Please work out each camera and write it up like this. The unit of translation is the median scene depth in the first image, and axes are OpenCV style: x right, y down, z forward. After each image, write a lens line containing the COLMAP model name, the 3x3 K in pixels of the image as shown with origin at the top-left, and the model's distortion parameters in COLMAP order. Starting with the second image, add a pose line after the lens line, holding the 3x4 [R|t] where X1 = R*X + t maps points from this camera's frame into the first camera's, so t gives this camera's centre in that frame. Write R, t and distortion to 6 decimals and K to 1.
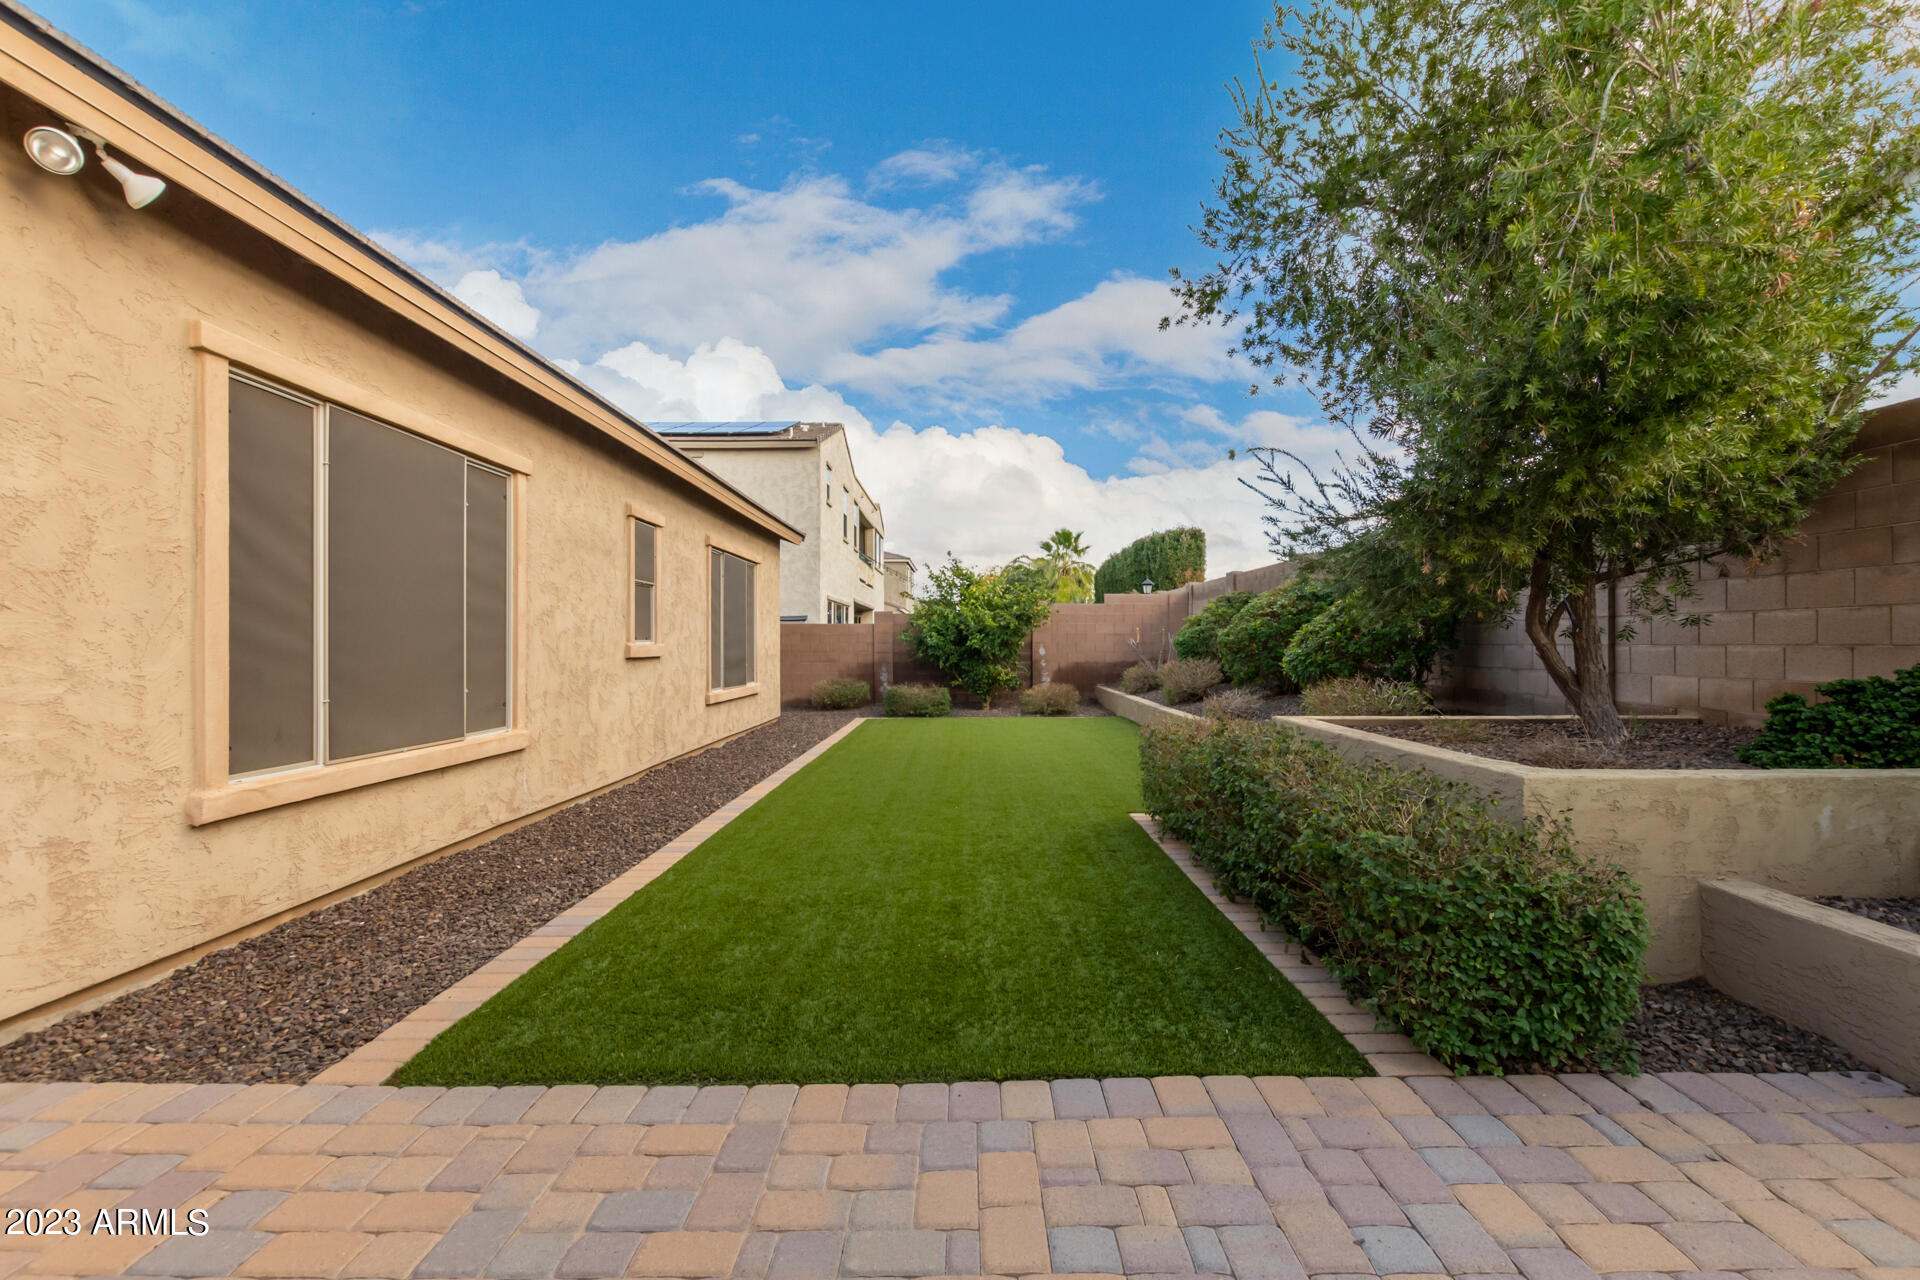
lens RADIAL K [[897.4, 0, 965.7], [0, 897.4, 641.0], [0, 0, 1]] dist [0.003043, -0.000516]
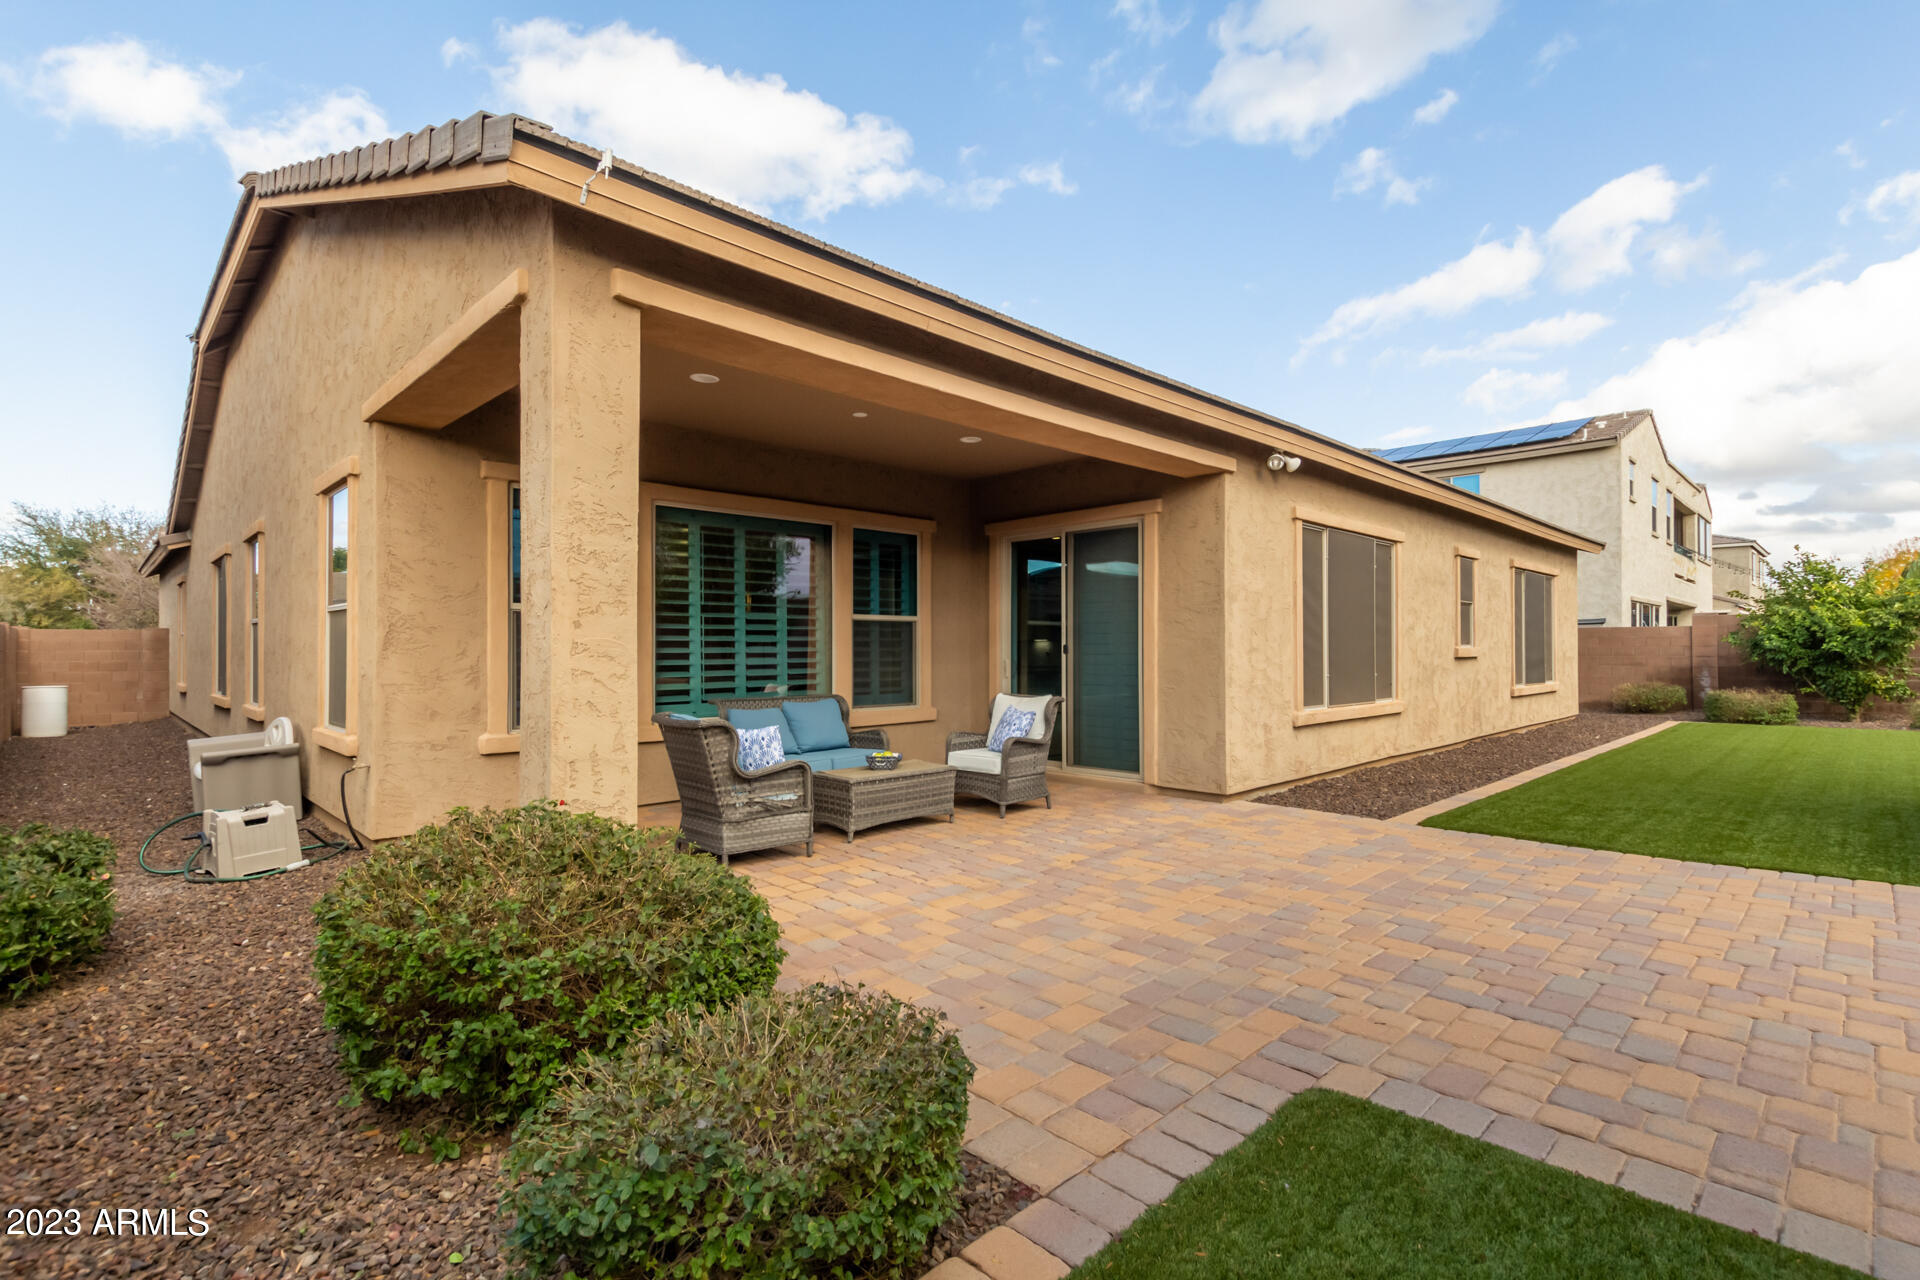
lens RADIAL K [[897.4, 0, 962.7], [0, 897.4, 643.0], [0, 0, 1]] dist [0.003043, -0.000516]
pose [[0.702986, -0.005213, -0.711184, 0.039012], [0.003673, 0.999986, -0.003700, -0.000613], [0.711194, -0.000012, 0.702996, -0.268276]]
